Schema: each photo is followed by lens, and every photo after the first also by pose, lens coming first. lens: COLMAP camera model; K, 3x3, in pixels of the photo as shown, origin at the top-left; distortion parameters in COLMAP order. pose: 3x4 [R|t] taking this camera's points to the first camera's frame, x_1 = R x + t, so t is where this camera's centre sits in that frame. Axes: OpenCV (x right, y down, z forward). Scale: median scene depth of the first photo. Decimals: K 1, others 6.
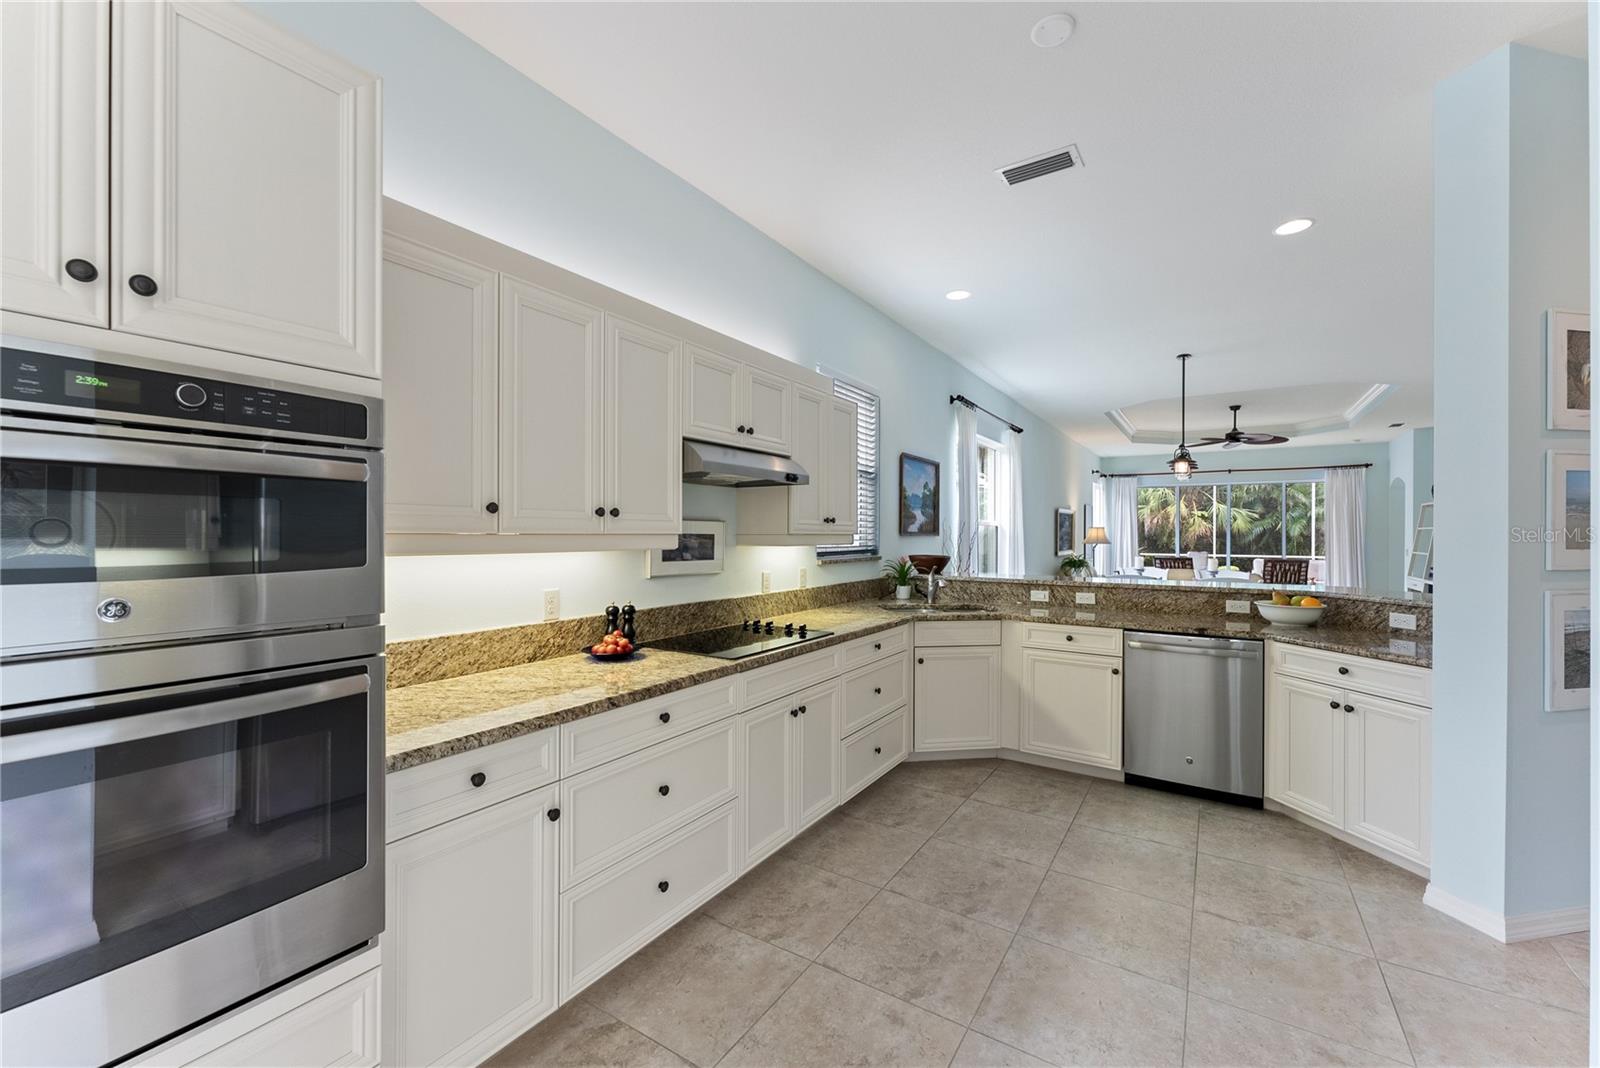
lens RADIAL K [[645.0, 0, 800.0], [0, 645.0, 534.0], [0, 0, 1]] dist [0.001689, 0.000311]
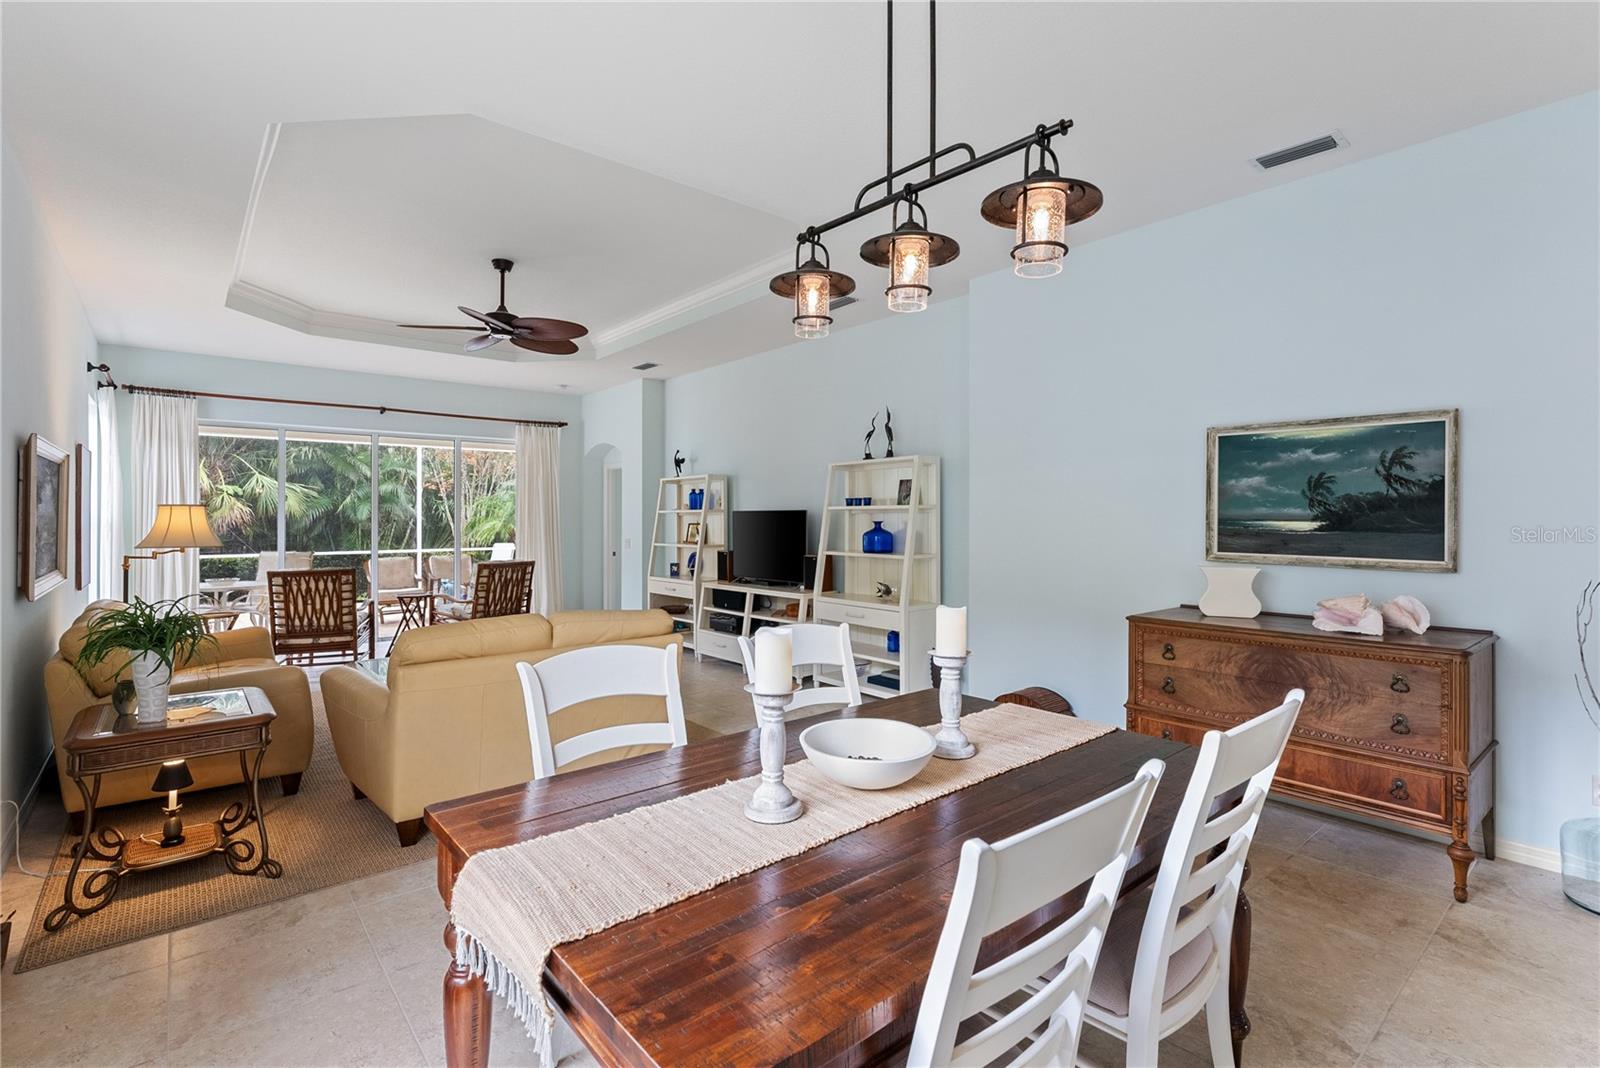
lens RADIAL K [[744.9, 0, 808.6], [0, 744.9, 514.4], [0, 0, 1]] dist [-0.002655, -0.001361]
pose [[0.285775, 0.000519, 0.958297, 0.521057], [0.004956, 0.999986, -0.002019, -0.006660], [-0.958284, 0.005326, 0.285769, 1.636834]]
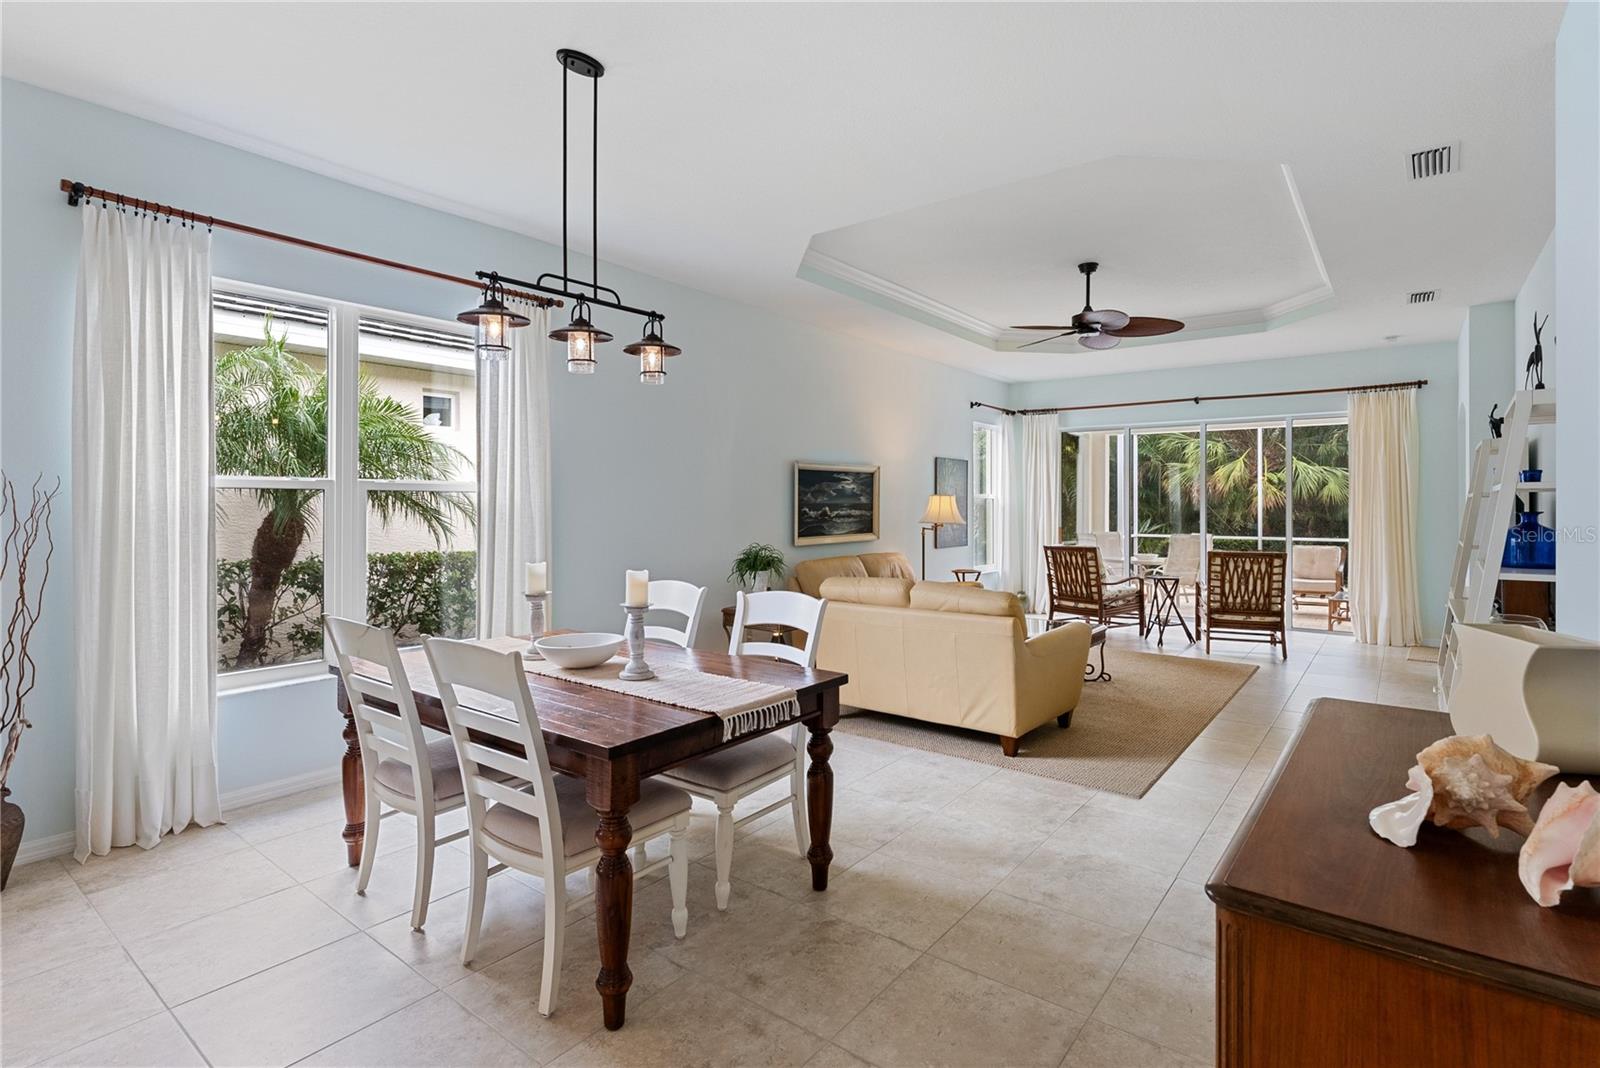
lens RADIAL K [[780.4, 0, 798.4], [0, 780.4, 503.8], [0, 0, 1]] dist [-0.003963, -0.000602]
pose [[0.996073, -0.002493, -0.088504, 1.316784], [0.002326, 0.999995, -0.001994, -0.004642], [0.088509, 0.001780, 0.996074, 0.916774]]
